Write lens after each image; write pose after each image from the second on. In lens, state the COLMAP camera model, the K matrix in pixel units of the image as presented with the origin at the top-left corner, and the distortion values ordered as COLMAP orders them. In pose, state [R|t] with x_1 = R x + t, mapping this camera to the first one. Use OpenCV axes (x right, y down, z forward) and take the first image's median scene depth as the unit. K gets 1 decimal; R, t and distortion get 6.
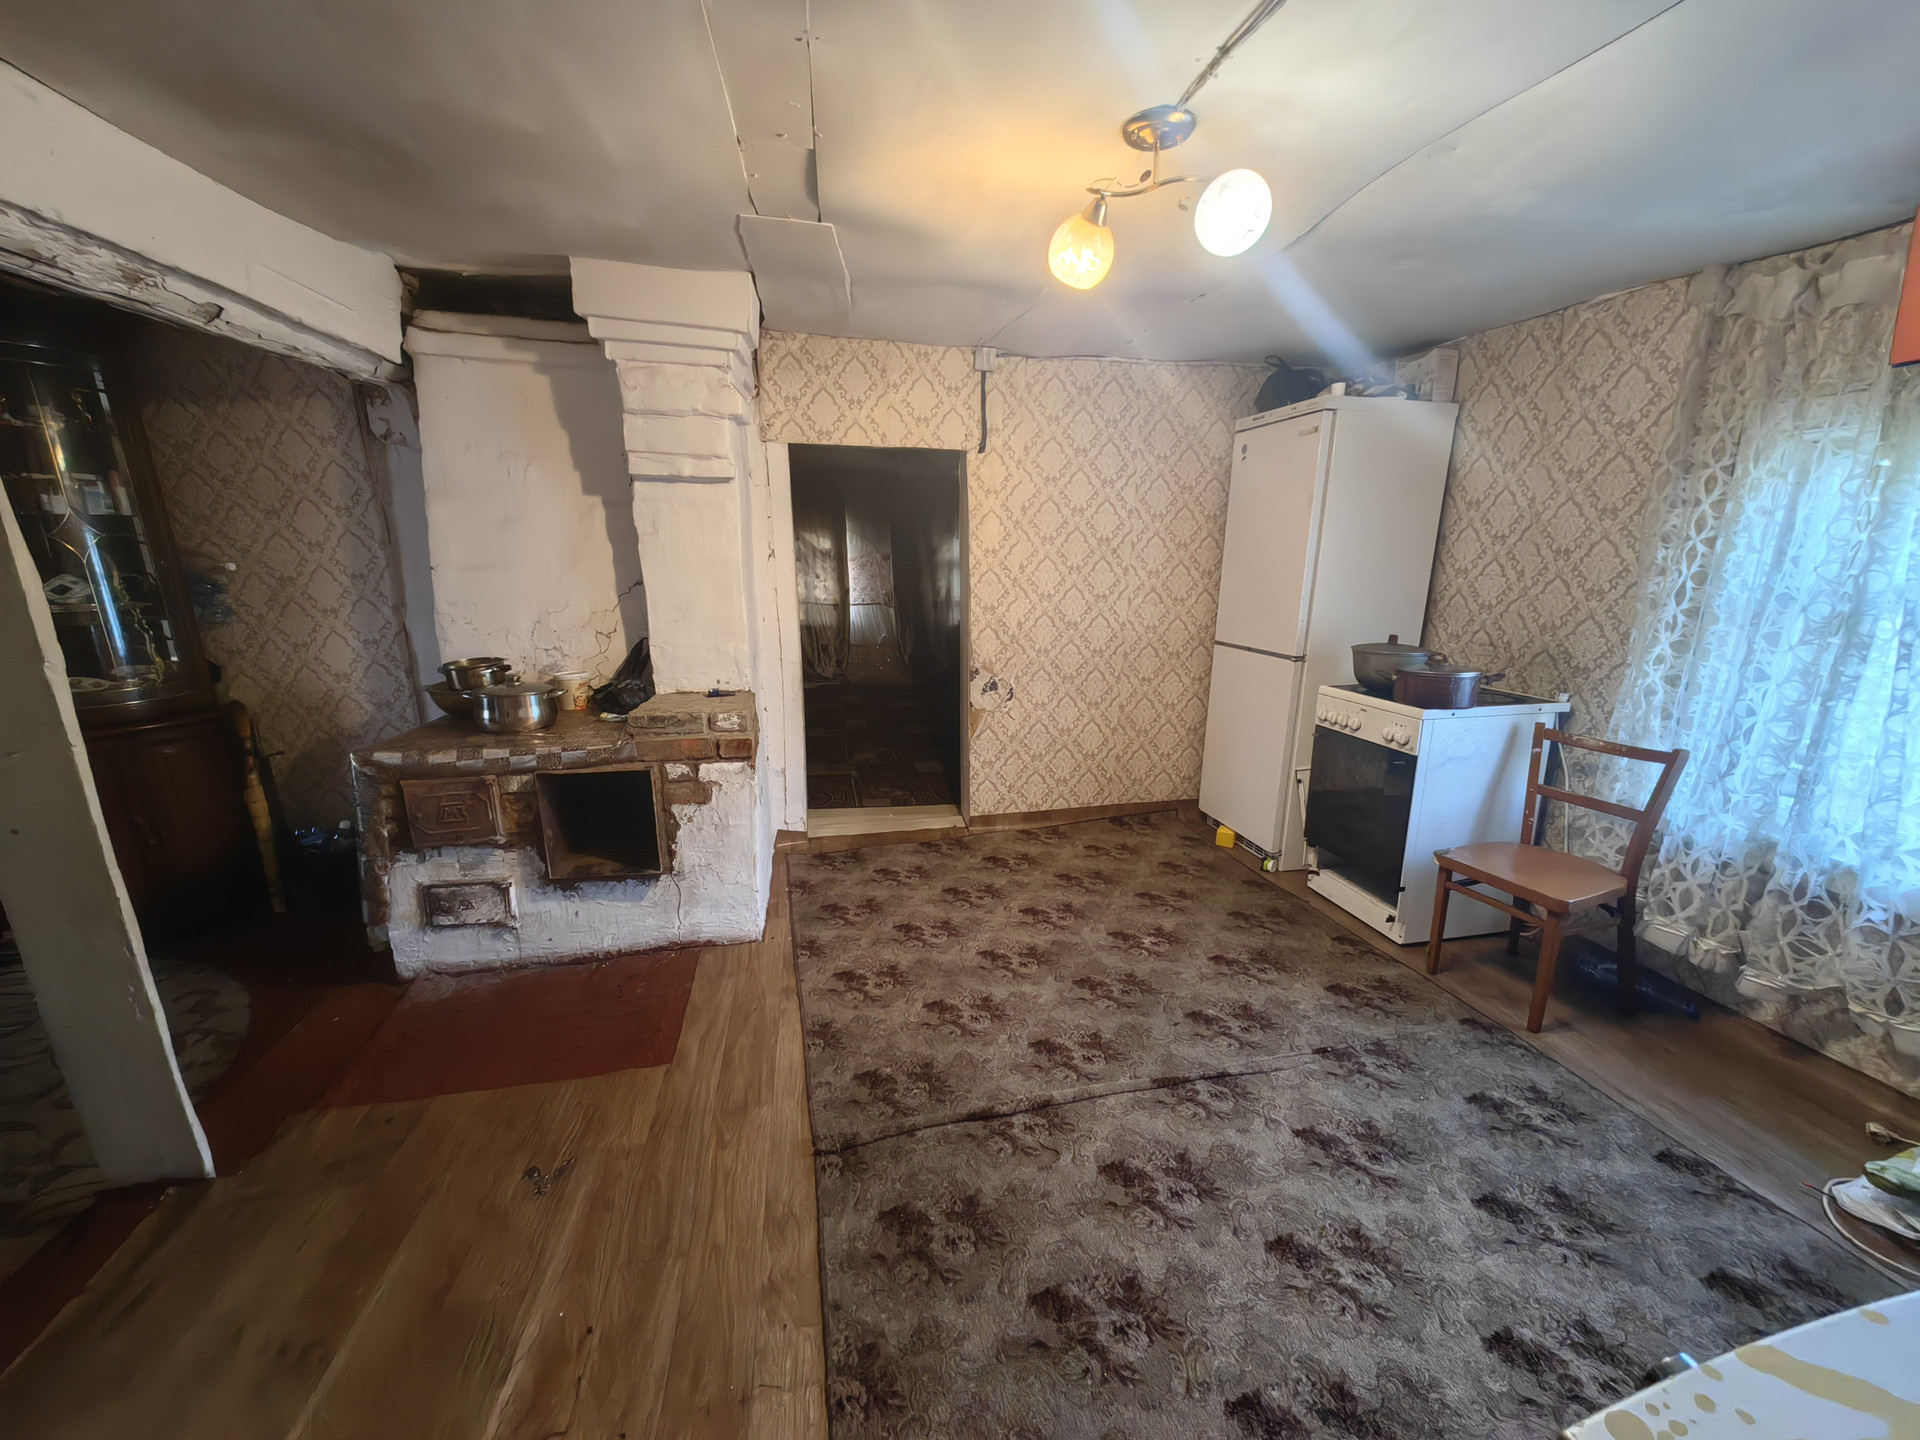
lens RADIAL K [[707.2, 0, 959.6], [0, 707.2, 721.6], [0, 0, 1]] dist [0.001144, 0.000062]
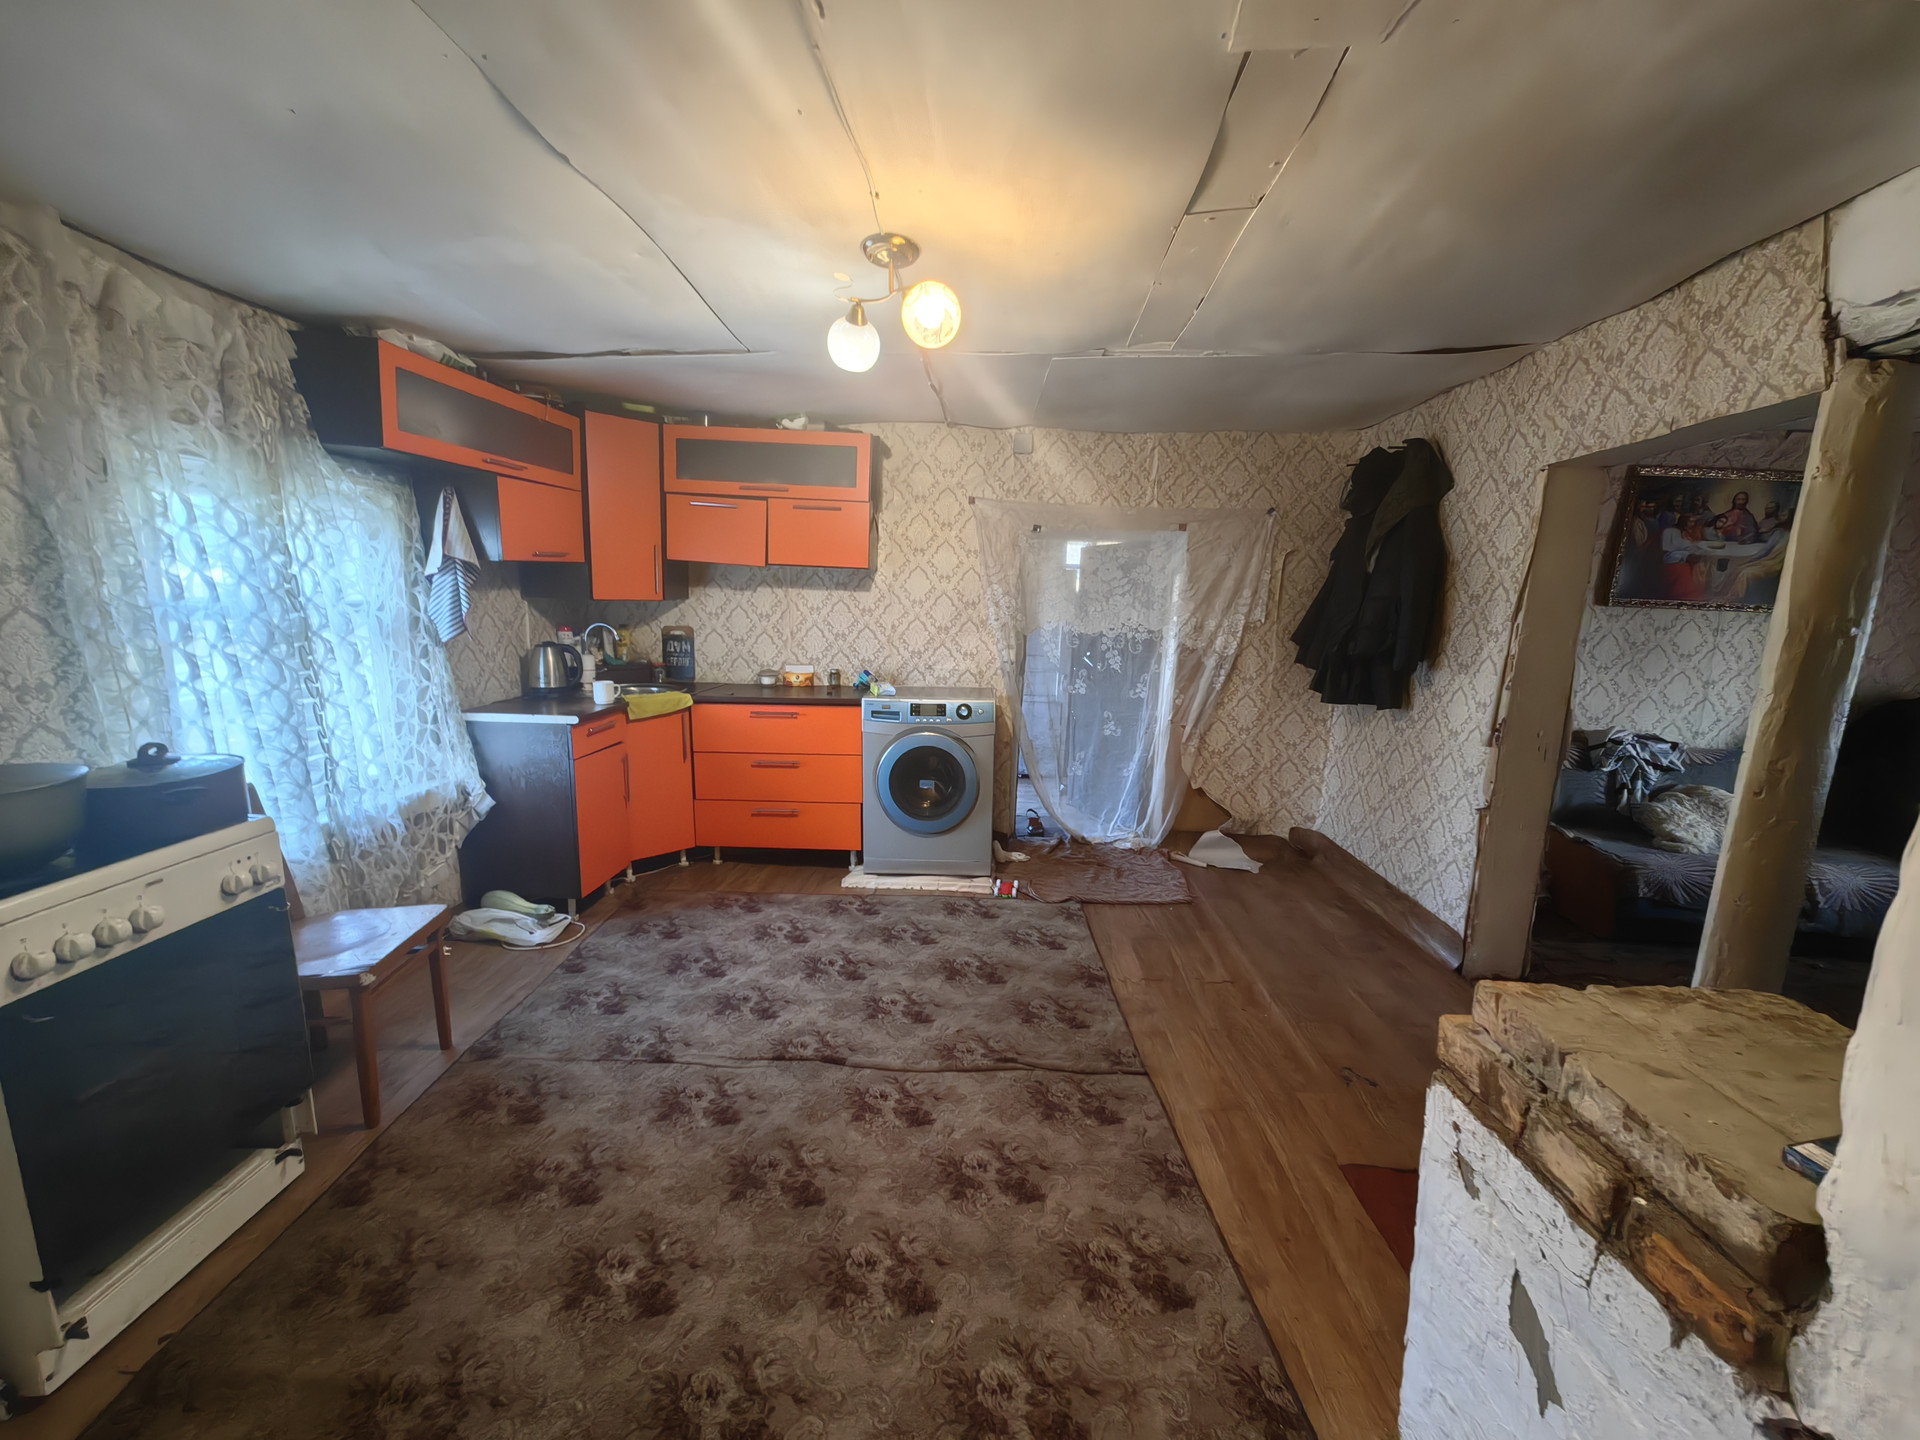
lens RADIAL K [[707.2, 0, 956.4], [0, 707.2, 720.7], [0, 0, 1]] dist [0.001144, 0.000062]
pose [[-0.971934, -0.054990, 0.228736, -0.117737], [0.039058, 0.921084, 0.387399, -0.394386], [-0.231989, 0.385460, -0.893085, 1.711435]]
